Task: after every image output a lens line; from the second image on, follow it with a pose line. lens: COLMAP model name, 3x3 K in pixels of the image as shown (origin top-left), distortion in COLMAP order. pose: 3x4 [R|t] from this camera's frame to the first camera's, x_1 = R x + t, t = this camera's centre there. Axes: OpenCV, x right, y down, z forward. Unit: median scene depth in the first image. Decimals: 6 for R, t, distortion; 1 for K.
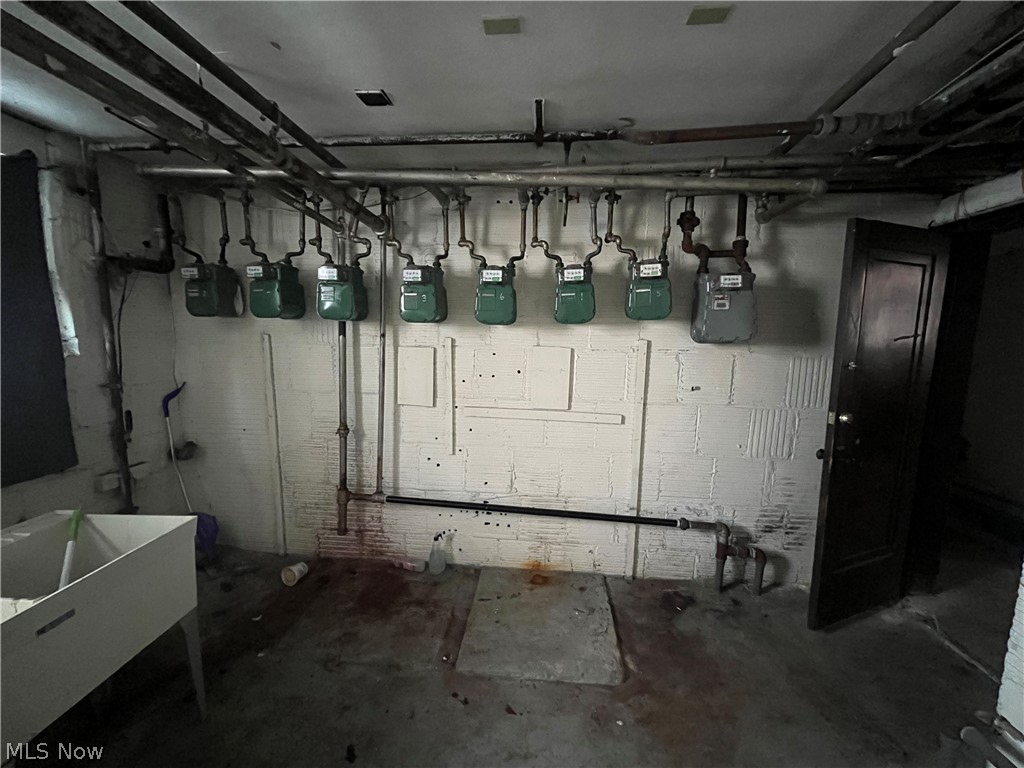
lens RADIAL K [[412.5, 0, 512.1], [0, 412.5, 386.5], [0, 0, 1]] dist [-0.004110, 0.000035]
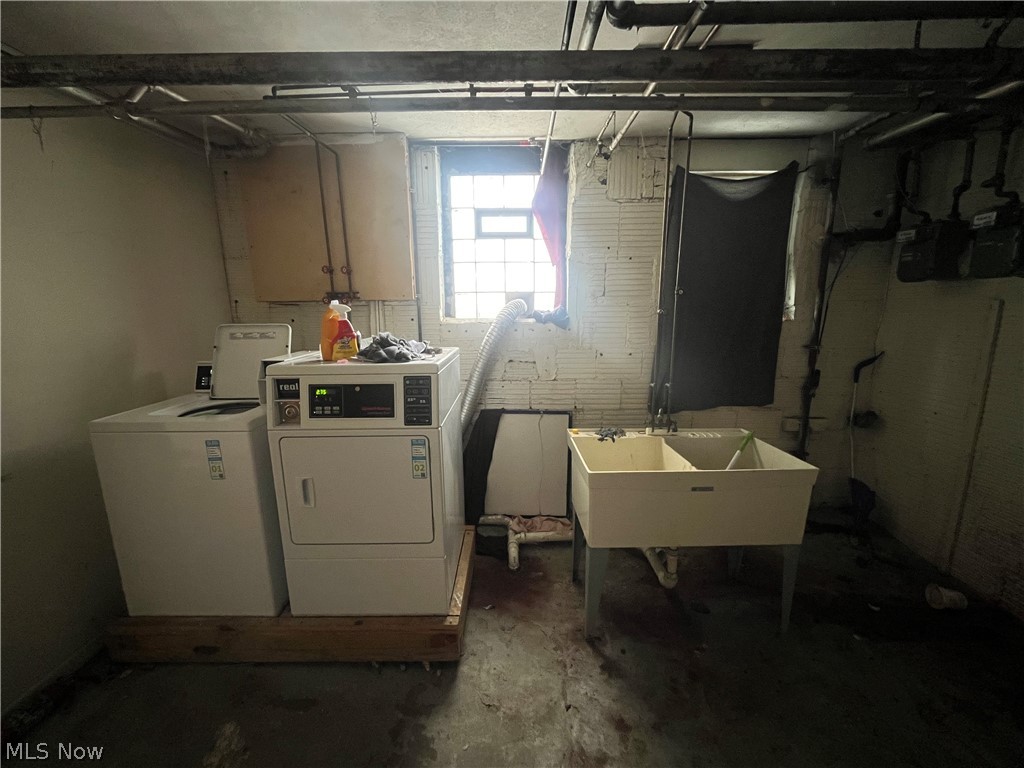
lens RADIAL K [[412.5, 0, 514.3], [0, 412.5, 384.3], [0, 0, 1]] dist [-0.004110, 0.000035]
pose [[0.084712, 0.174743, -0.980963, 0.130688], [-0.112354, 0.979898, 0.164851, 0.004181], [0.990051, 0.096250, 0.102642, 0.043782]]
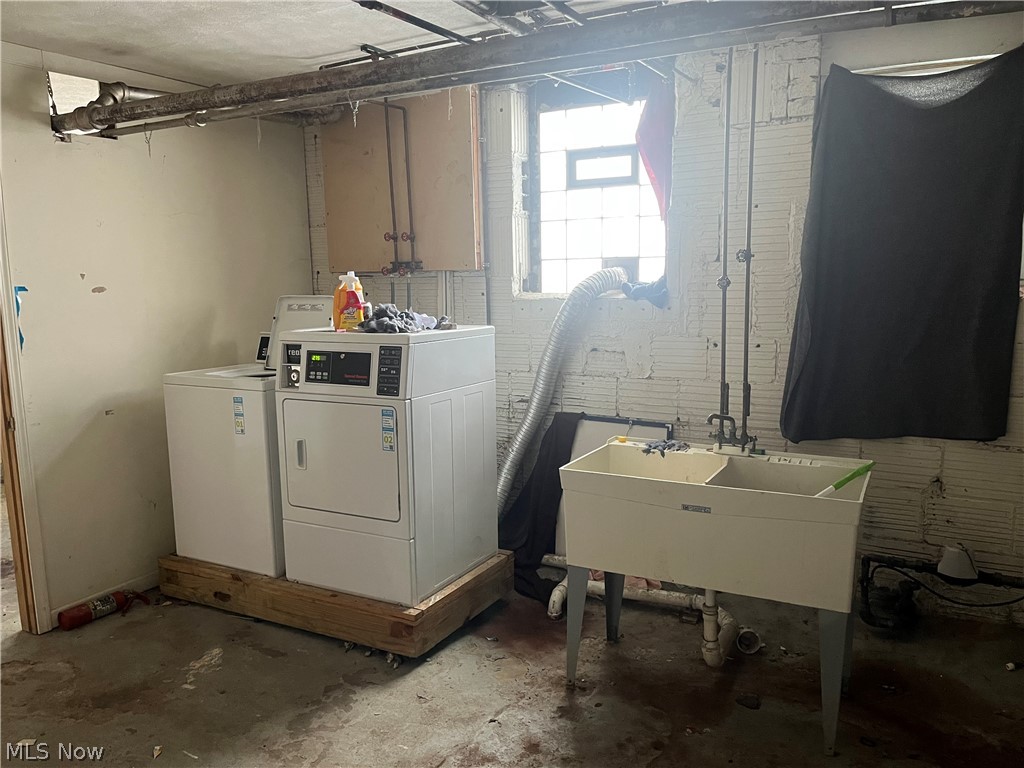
lens RADIAL K [[744.7, 0, 514.6], [0, 744.7, 383.1], [0, 0, 1]] dist [0.029042, -0.009162]
pose [[-0.384857, 0.118726, -0.915308, 0.478591], [-0.104772, 0.979662, 0.171127, -0.047877], [0.917010, 0.161758, -0.364591, 0.566032]]
